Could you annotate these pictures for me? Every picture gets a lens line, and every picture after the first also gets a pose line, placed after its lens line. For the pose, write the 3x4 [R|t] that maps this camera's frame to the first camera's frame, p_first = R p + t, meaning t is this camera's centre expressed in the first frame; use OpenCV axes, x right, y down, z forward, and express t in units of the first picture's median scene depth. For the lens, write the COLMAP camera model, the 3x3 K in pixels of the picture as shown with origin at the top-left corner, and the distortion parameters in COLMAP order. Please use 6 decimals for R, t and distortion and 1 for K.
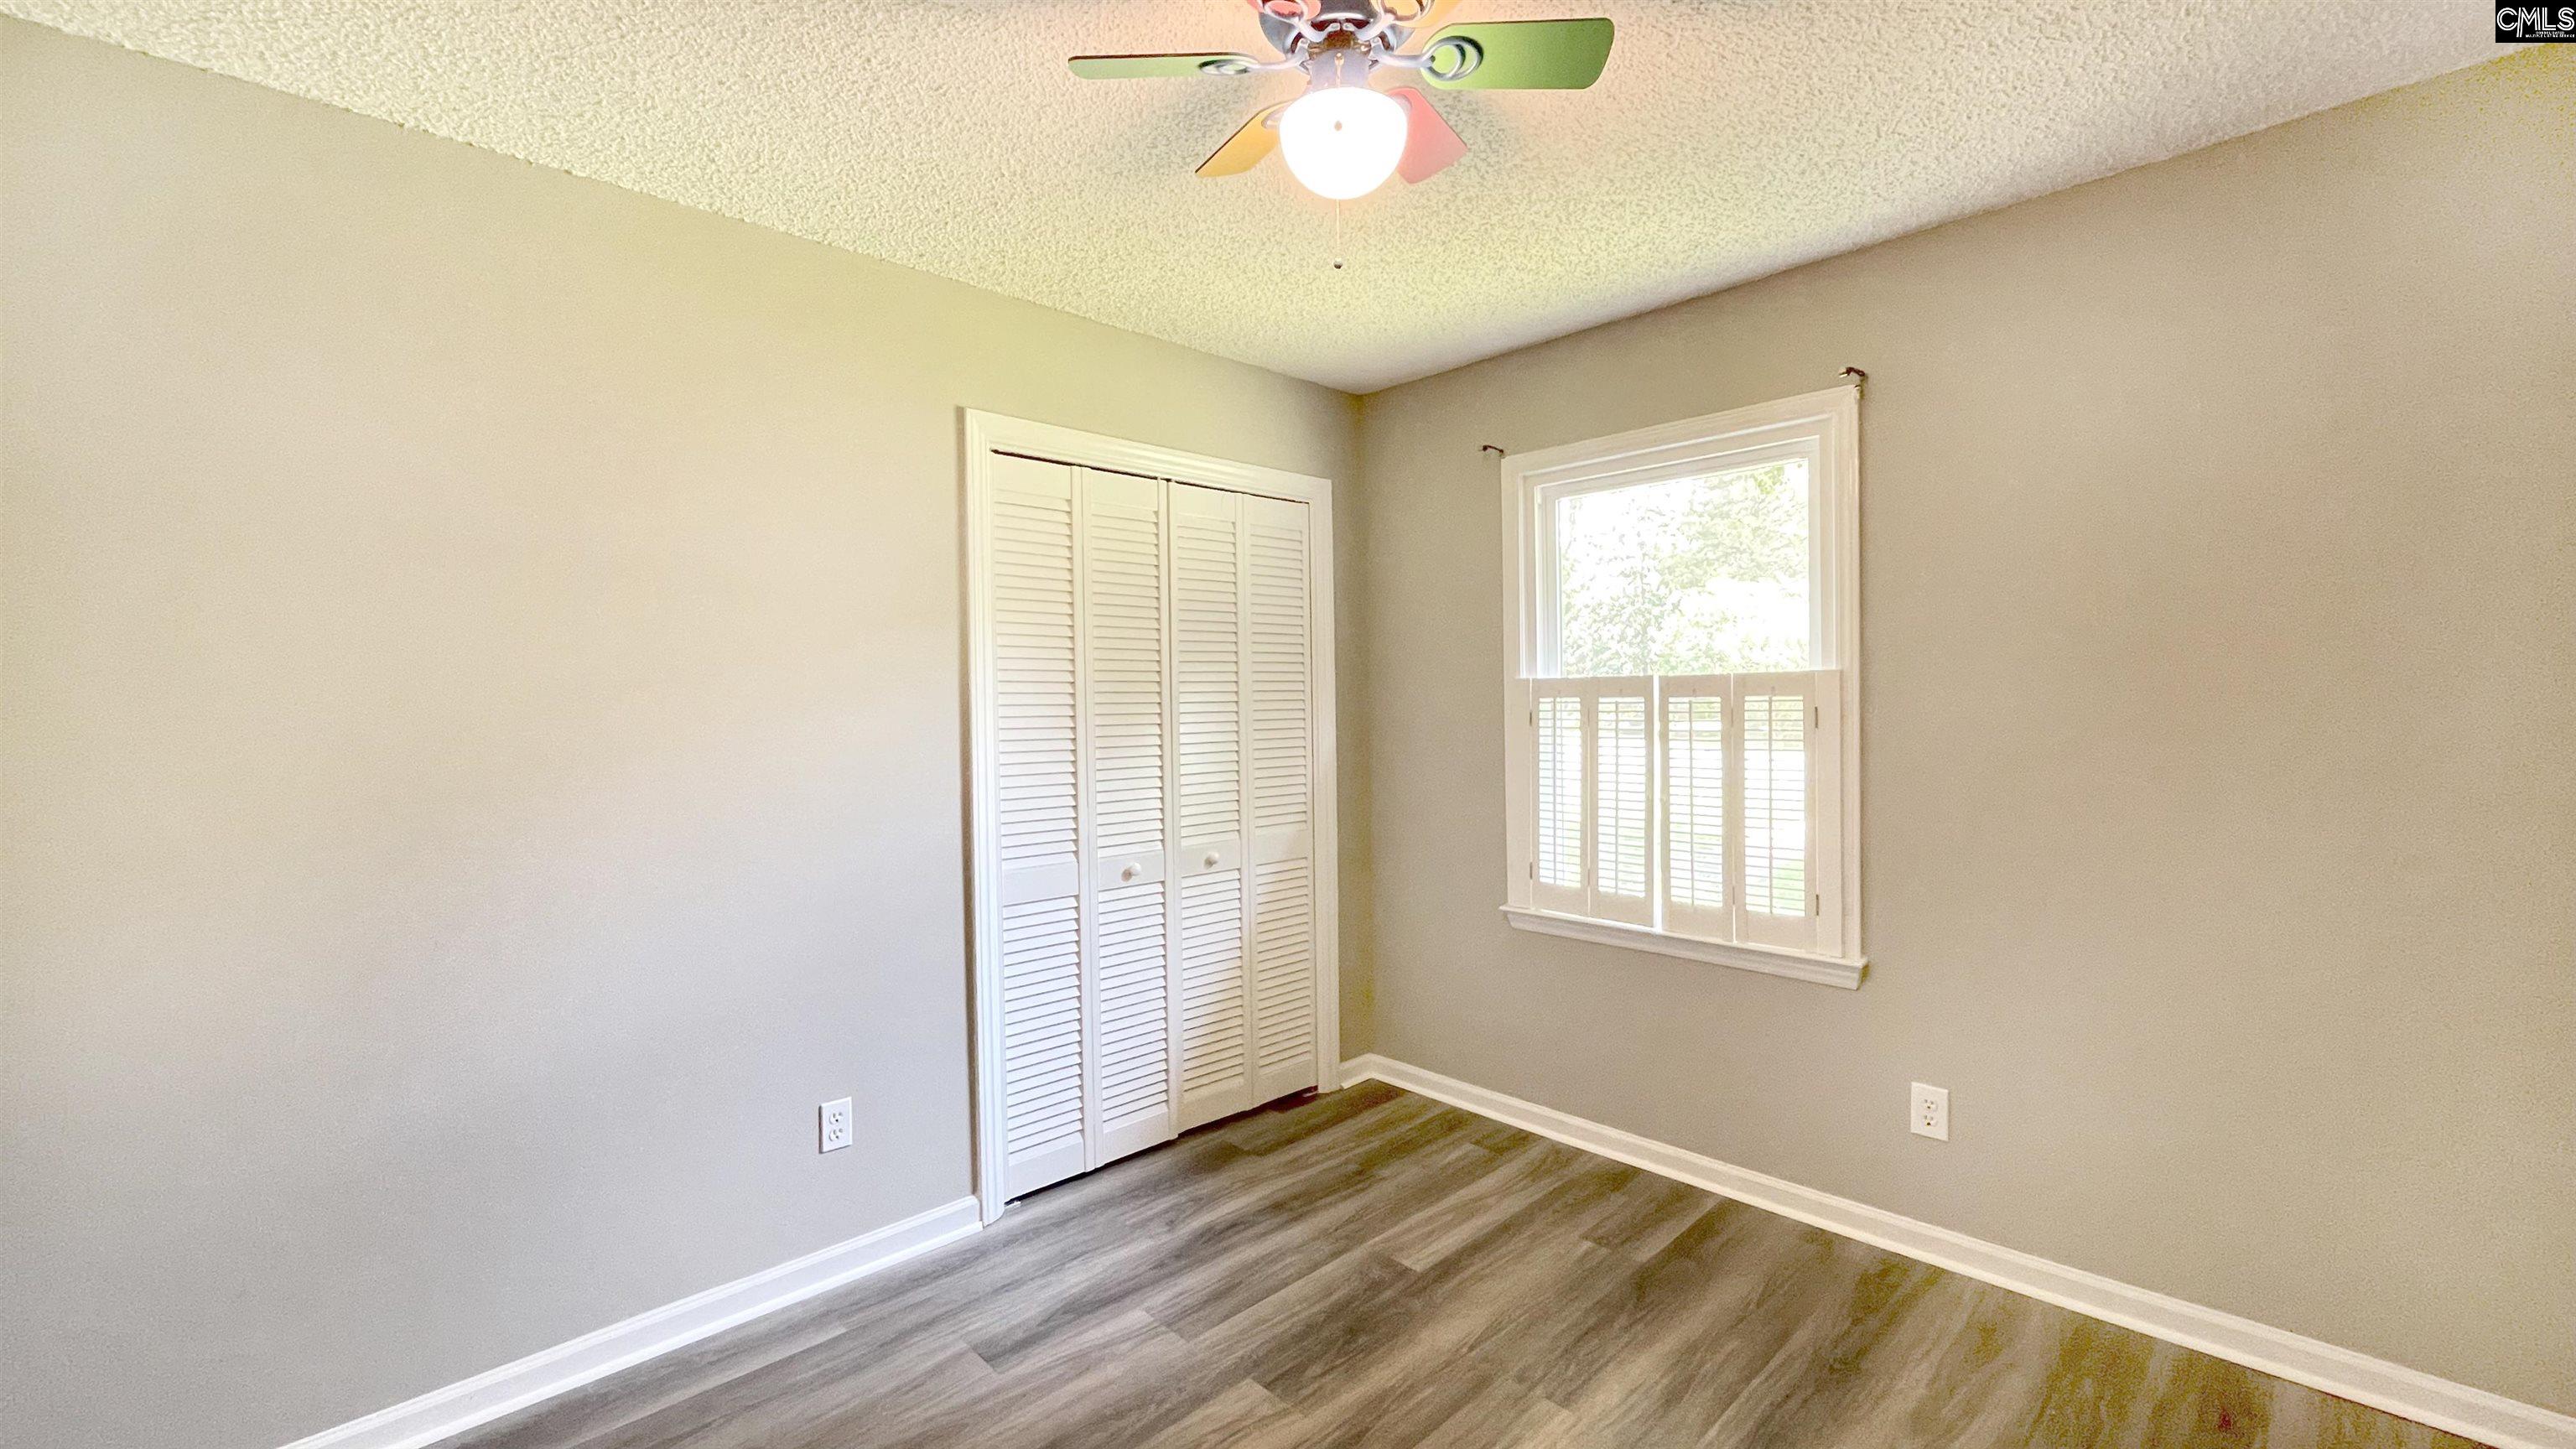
lens RADIAL K [[1081.6, 0, 1295.0], [0, 1081.6, 720.8], [0, 0, 1]] dist [-0.000160, -0.000157]
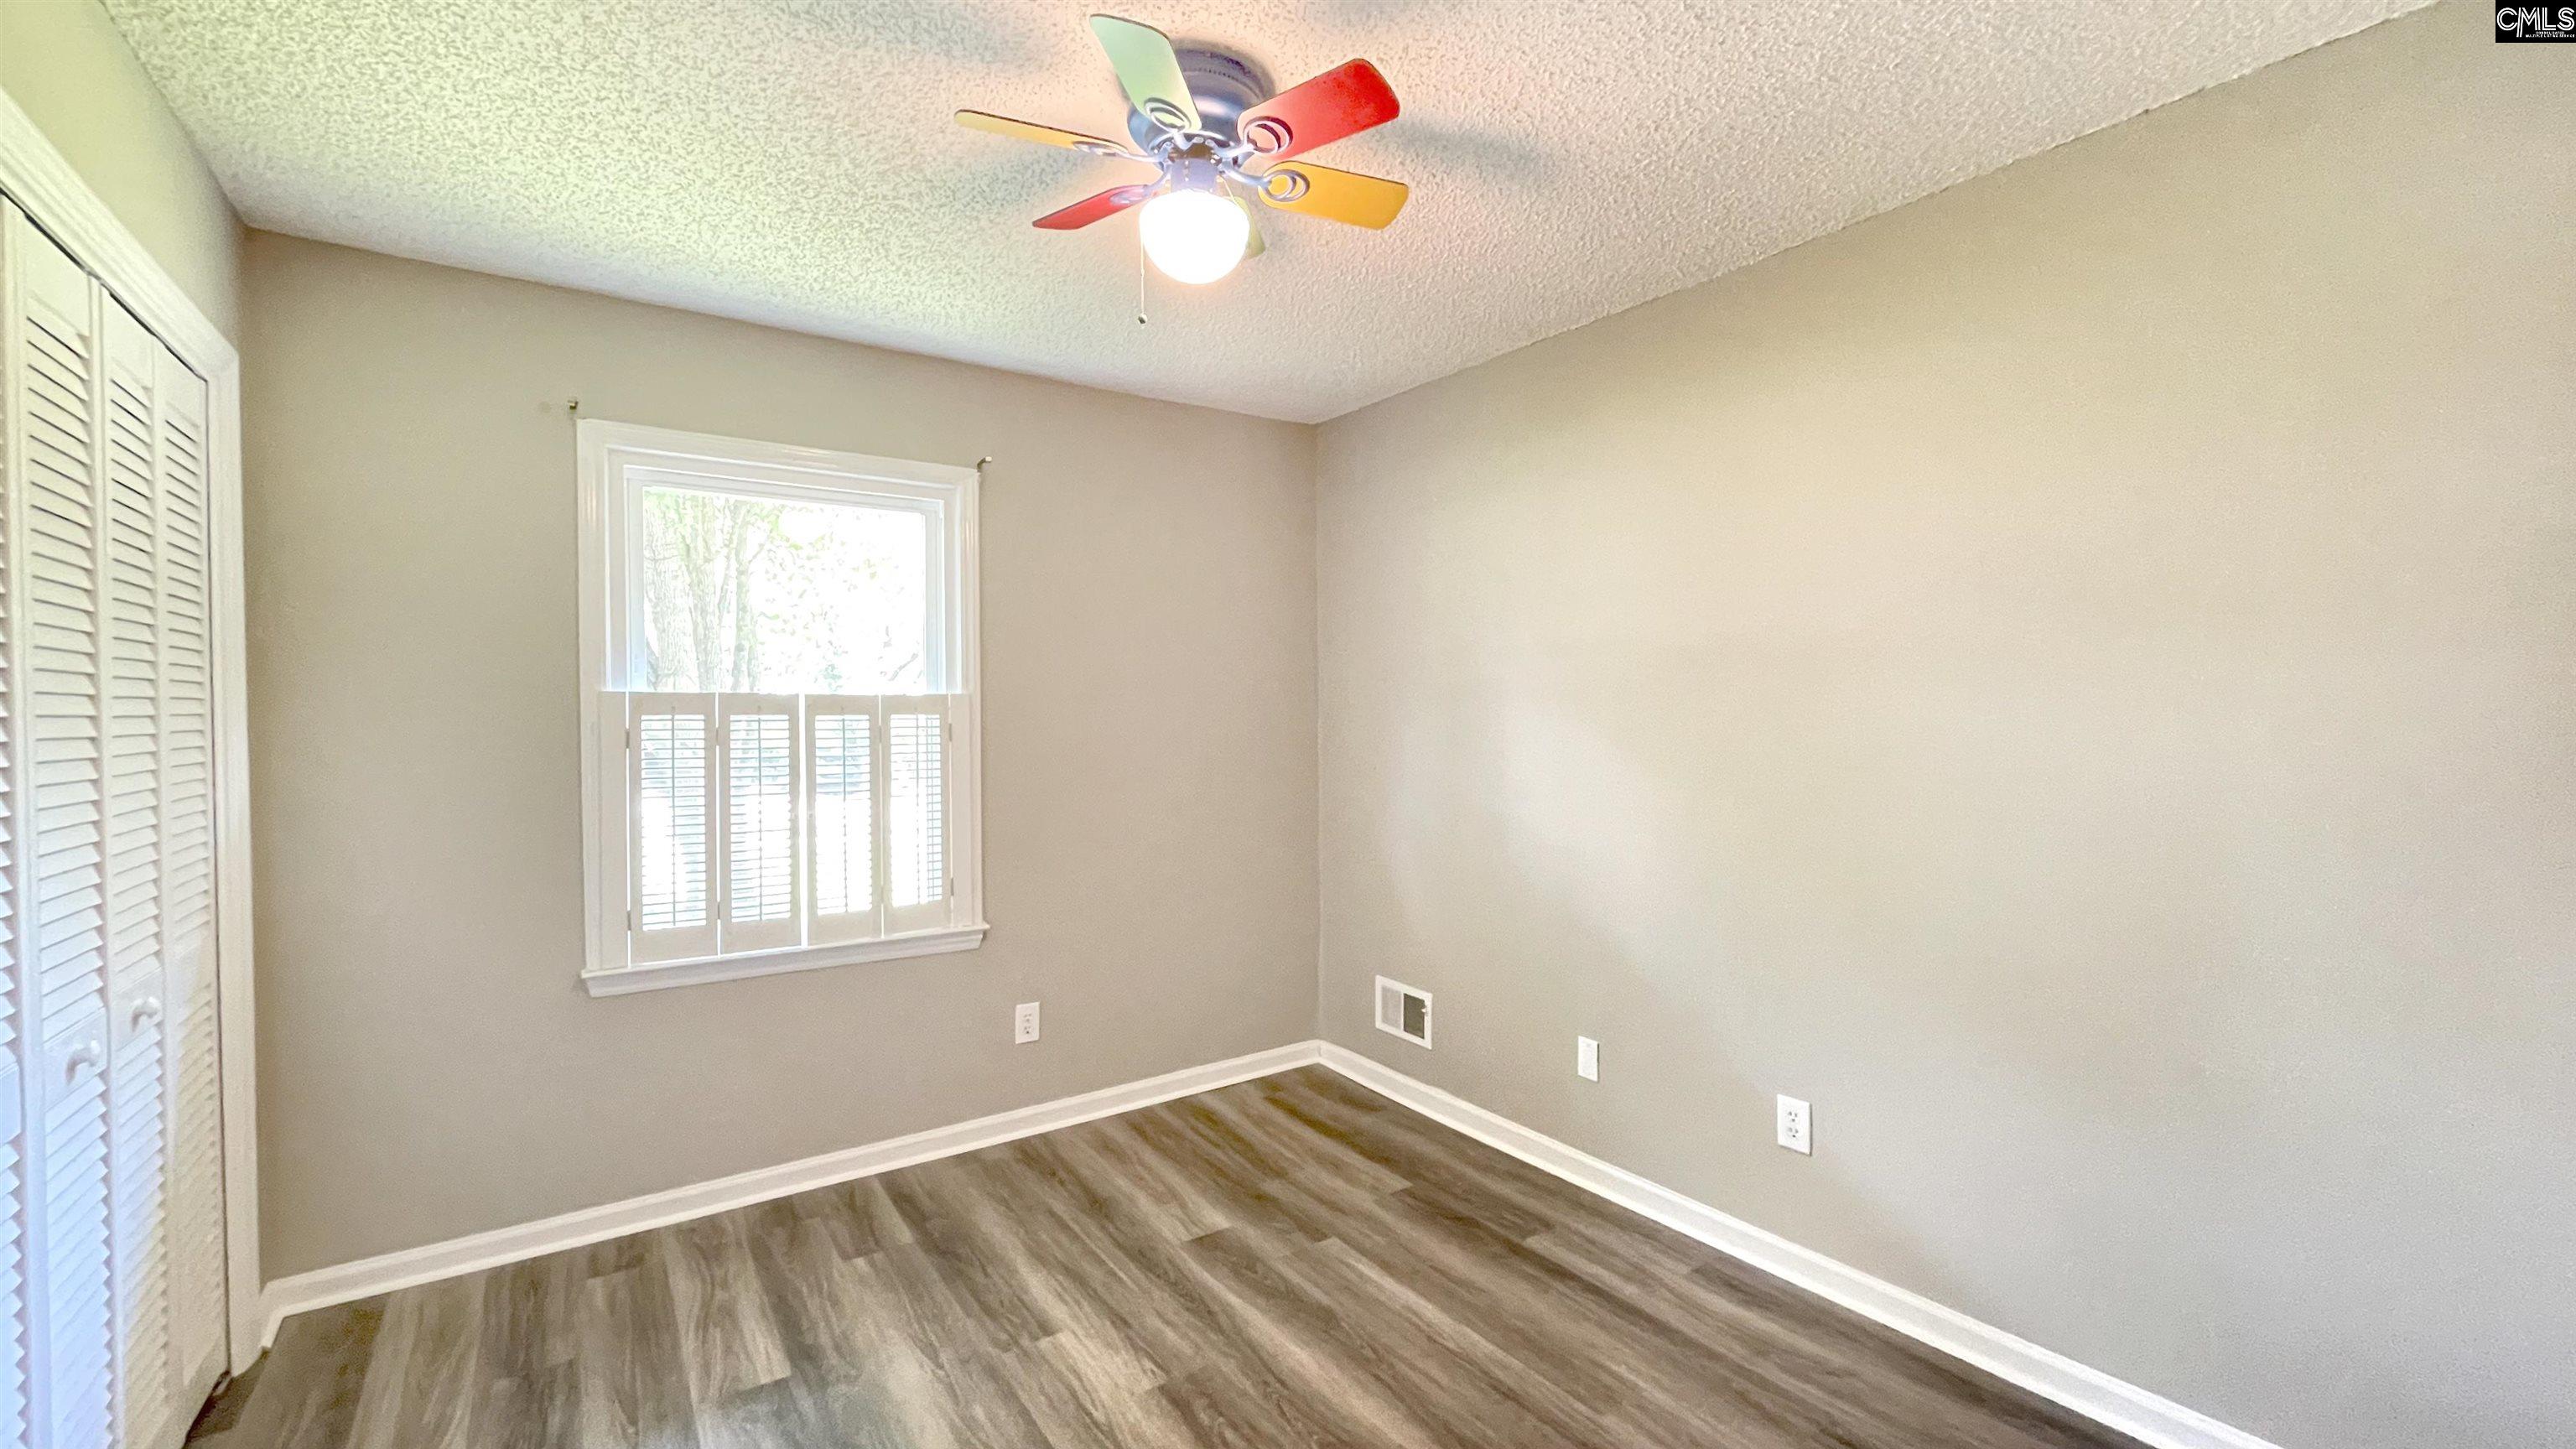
lens RADIAL K [[1081.6, 0, 1295.0], [0, 1081.6, 720.8], [0, 0, 1]] dist [-0.000160, -0.000157]
pose [[0.129194, 0.003406, 0.991613, -0.642328], [0.018042, 0.999820, -0.005785, -0.002594], [-0.991455, 0.018638, 0.129110, 0.441040]]
